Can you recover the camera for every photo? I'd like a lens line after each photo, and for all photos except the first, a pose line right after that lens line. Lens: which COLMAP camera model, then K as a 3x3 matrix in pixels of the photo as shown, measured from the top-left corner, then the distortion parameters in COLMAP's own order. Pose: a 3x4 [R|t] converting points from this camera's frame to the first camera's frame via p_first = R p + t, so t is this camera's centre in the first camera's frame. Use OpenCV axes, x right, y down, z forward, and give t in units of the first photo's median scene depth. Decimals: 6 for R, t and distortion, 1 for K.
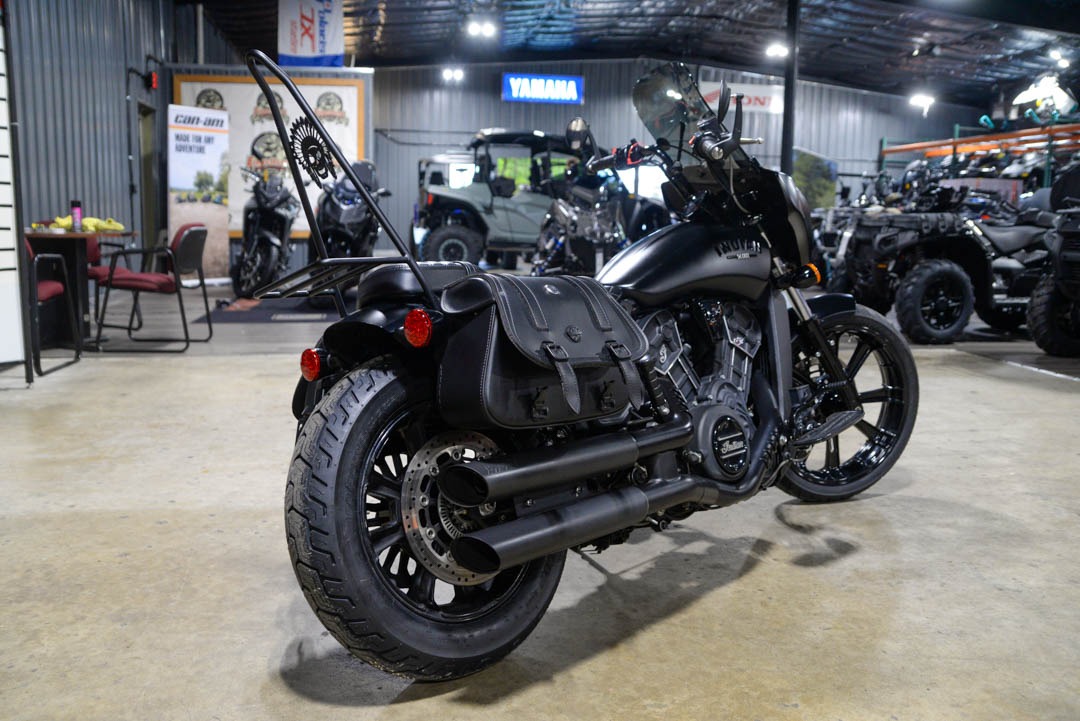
lens RADIAL K [[853.5, 0, 532.5], [0, 853.5, 371.3], [0, 0, 1]] dist [-0.073021, 0.010675]
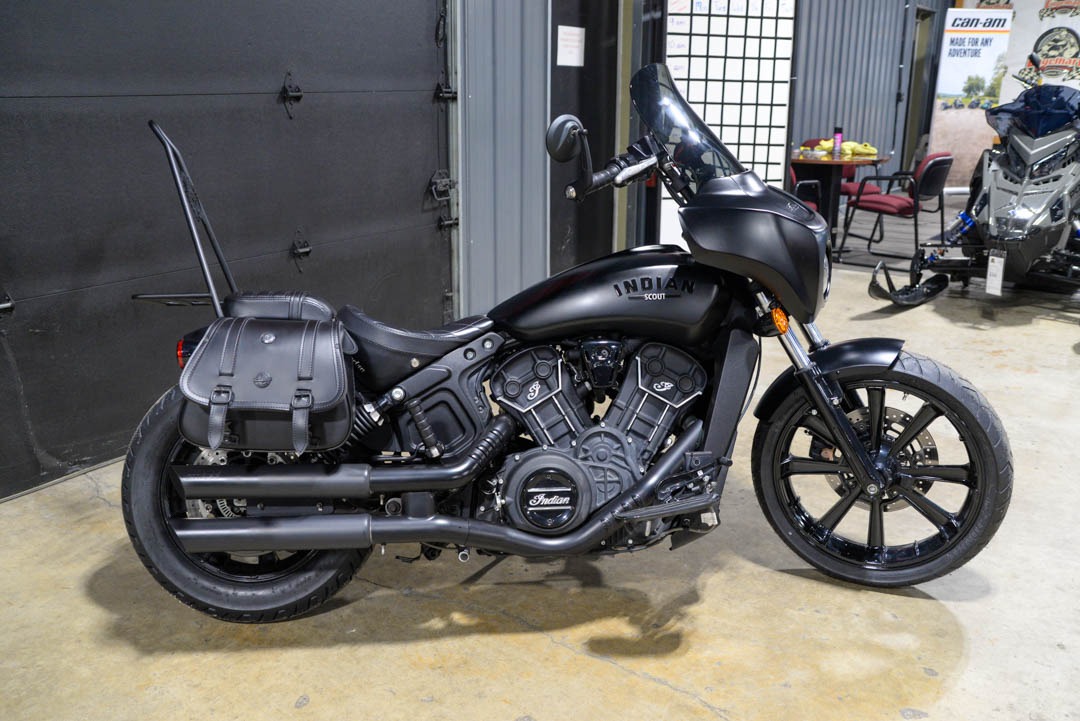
lens RADIAL K [[930.3, 0, 540.0], [0, 930.3, 360.5], [0, 0, 1]] dist [-0.092474, 0.114724]
pose [[0.687284, 0.188577, -0.701484, 0.064955], [-0.110789, 0.981629, 0.155341, -0.025727], [0.717891, -0.029047, 0.695550, -0.100867]]
